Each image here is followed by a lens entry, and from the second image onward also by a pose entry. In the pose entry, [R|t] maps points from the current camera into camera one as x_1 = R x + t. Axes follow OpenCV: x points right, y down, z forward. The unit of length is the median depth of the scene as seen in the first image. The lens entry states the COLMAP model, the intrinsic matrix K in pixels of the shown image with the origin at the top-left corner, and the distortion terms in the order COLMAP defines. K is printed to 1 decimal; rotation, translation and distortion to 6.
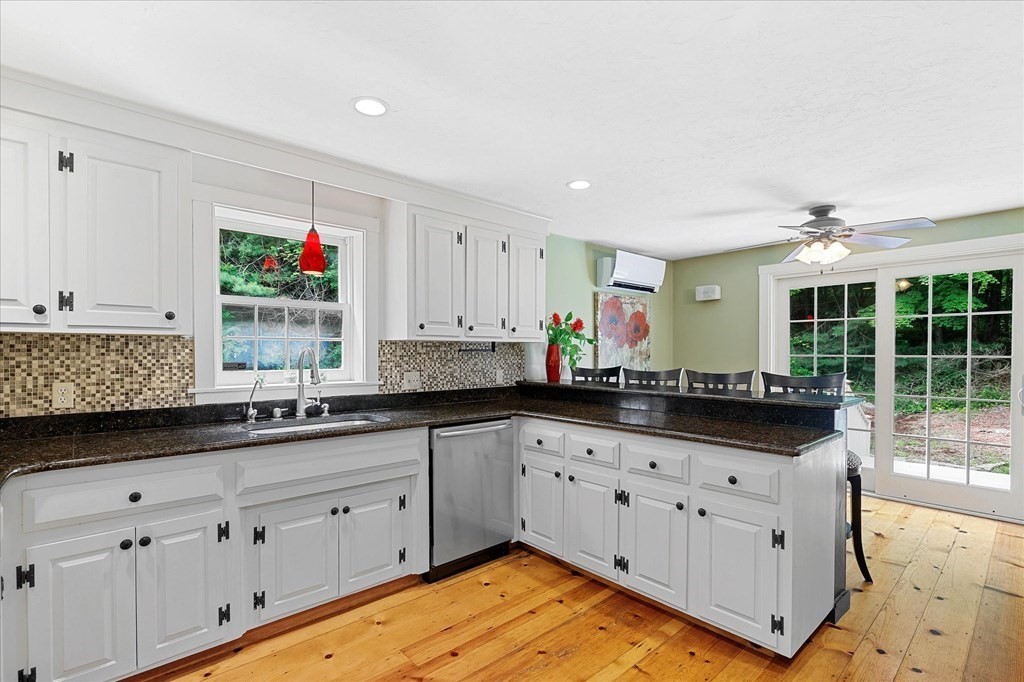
lens RADIAL K [[479.1, 0, 513.0], [0, 479.1, 358.9], [0, 0, 1]] dist [-0.005313, -0.000413]
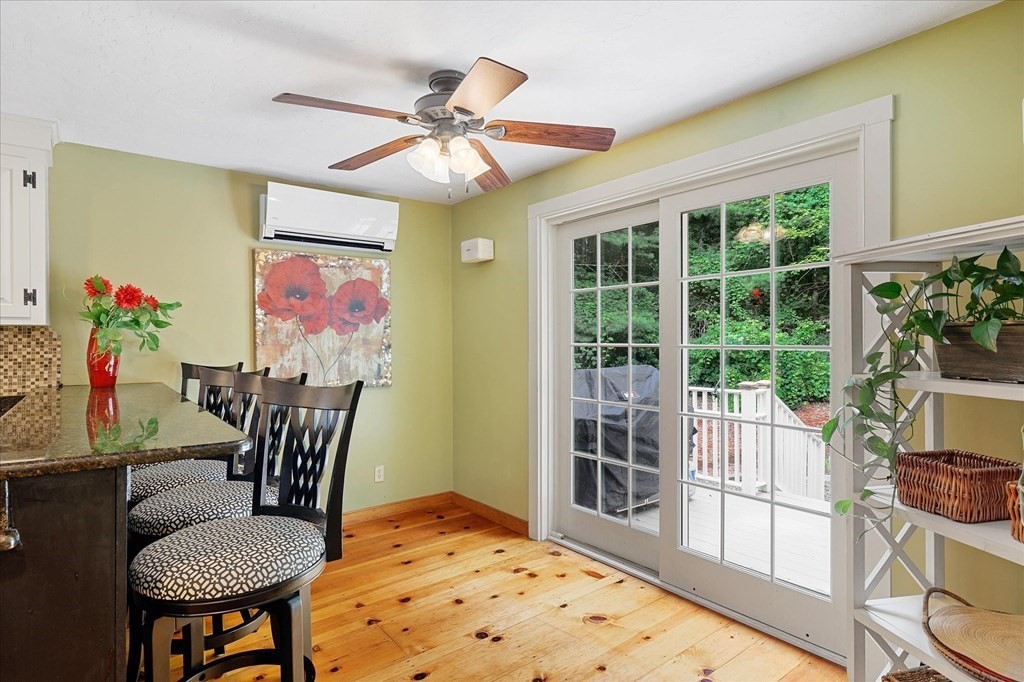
lens RADIAL K [[535.2, 0, 516.8], [0, 535.2, 348.6], [0, 0, 1]] dist [0.002784, 0.000893]
pose [[0.996818, -0.001564, -0.079694, 1.005309], [0.001745, 0.999996, 0.002209, -0.007369], [0.079690, -0.002341, 0.996817, 0.511509]]
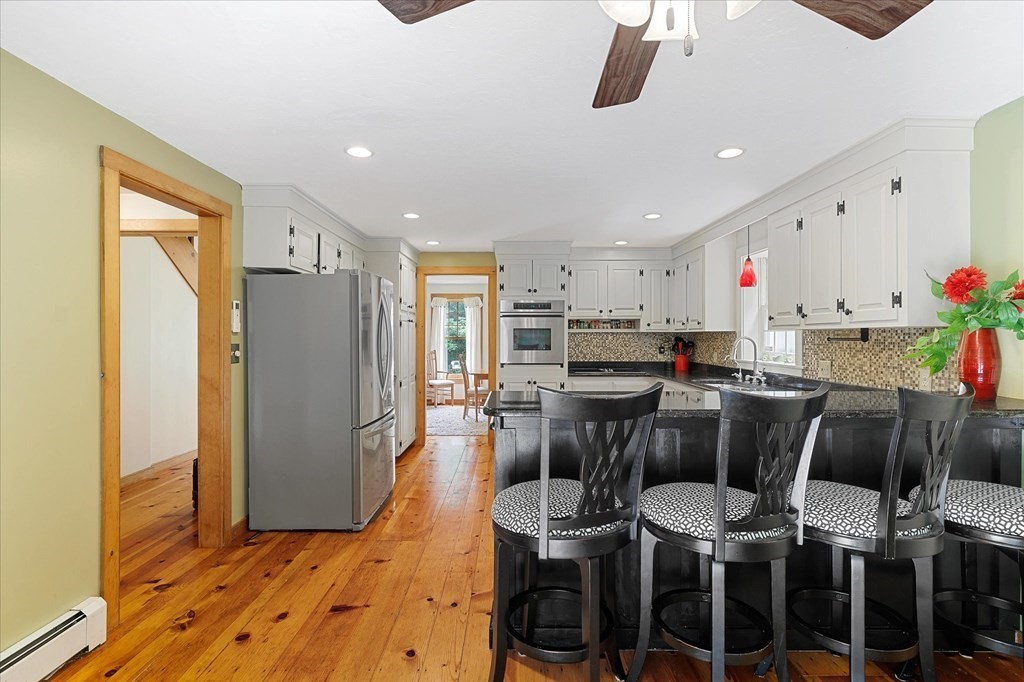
lens RADIAL K [[479.1, 0, 506.4], [0, 479.1, 338.2], [0, 0, 1]] dist [-0.005313, -0.000413]
pose [[-0.678975, 0.001372, -0.734160, 1.189665], [-0.012772, 0.999825, 0.013681, -0.030288], [0.734050, 0.018666, -0.678838, 1.447218]]
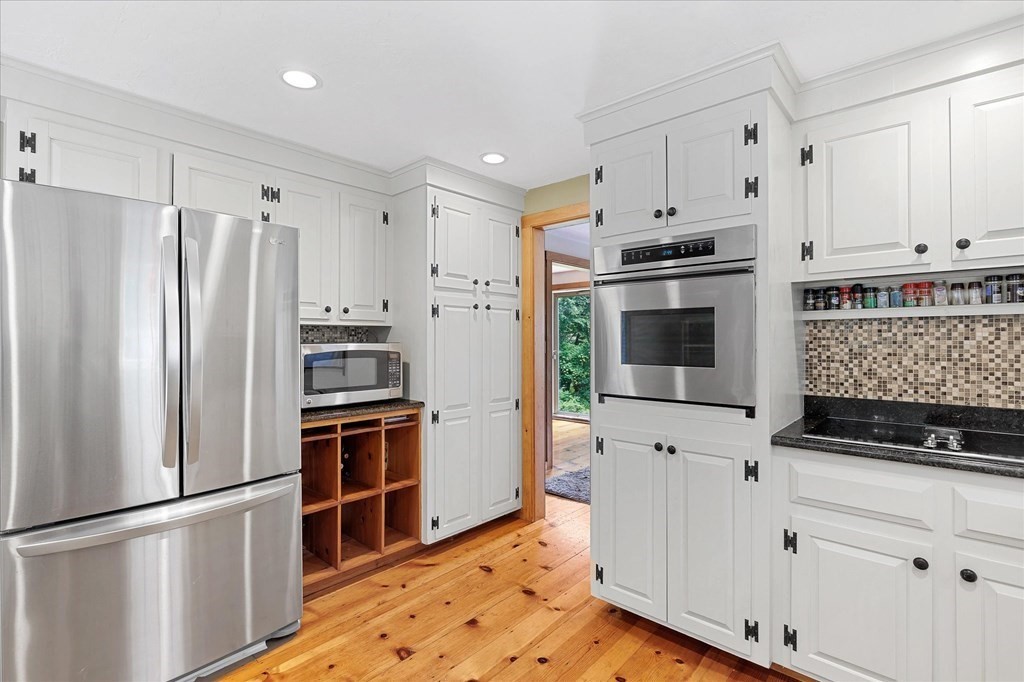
lens RADIAL K [[479.1, 0, 506.2], [0, 479.1, 334.0], [0, 0, 1]] dist [-0.005313, -0.000413]
pose [[-0.995798, 0.000936, -0.091576, 0.038181], [0.000193, 0.999967, 0.008124, -0.012358], [0.091581, 0.008072, -0.995765, 0.947658]]
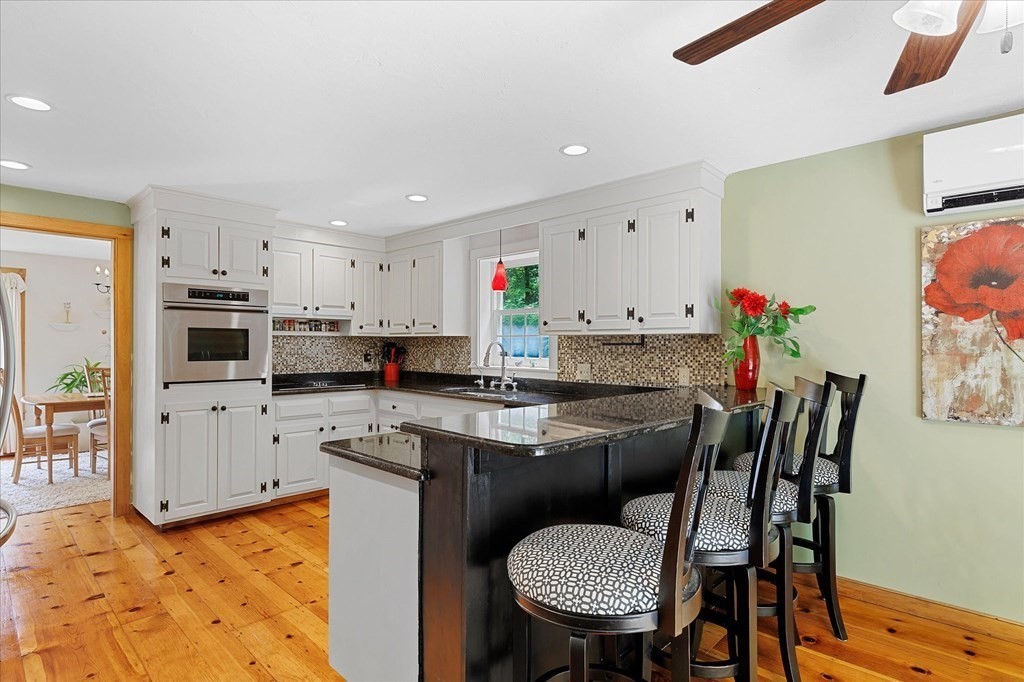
lens RADIAL K [[535.2, 0, 514.5], [0, 535.2, 345.9], [0, 0, 1]] dist [0.002784, 0.000893]
pose [[0.064059, 0.003150, -0.997941, 1.207707], [-0.020021, 0.999798, 0.001871, -0.015723], [0.997745, 0.019860, 0.064109, 0.929801]]
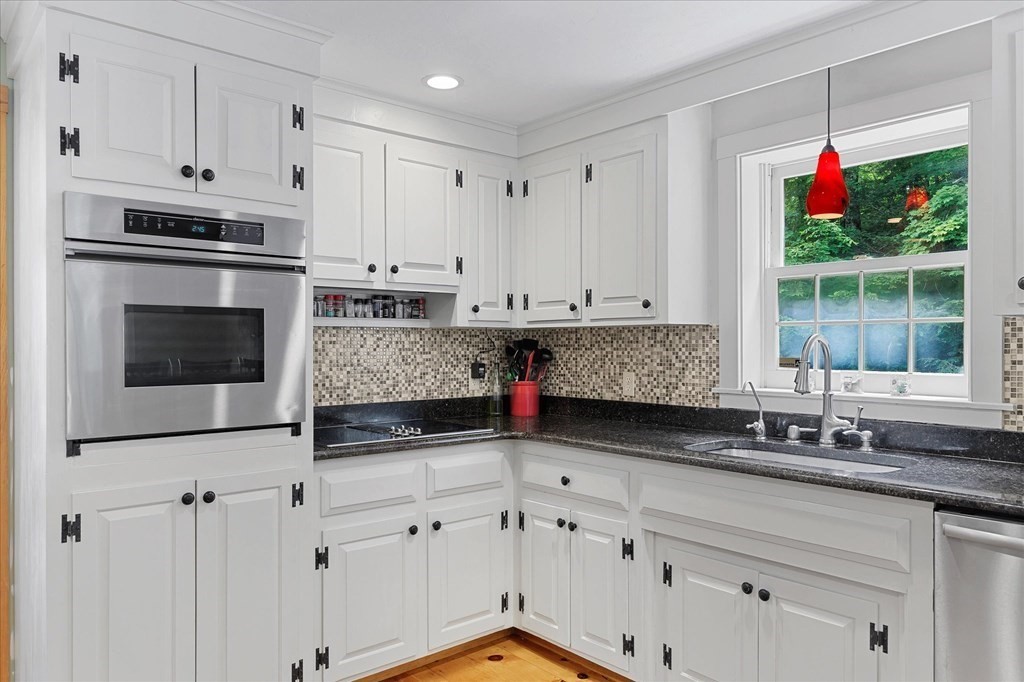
lens RADIAL K [[715.4, 0, 514.5], [0, 715.4, 348.3], [0, 0, 1]] dist [0.001905, 0.001656]
pose [[-0.022354, 0.004908, -0.999738, 0.520326], [-0.013467, 0.999896, 0.005210, -0.006702], [0.999659, 0.013579, -0.022285, 0.605594]]
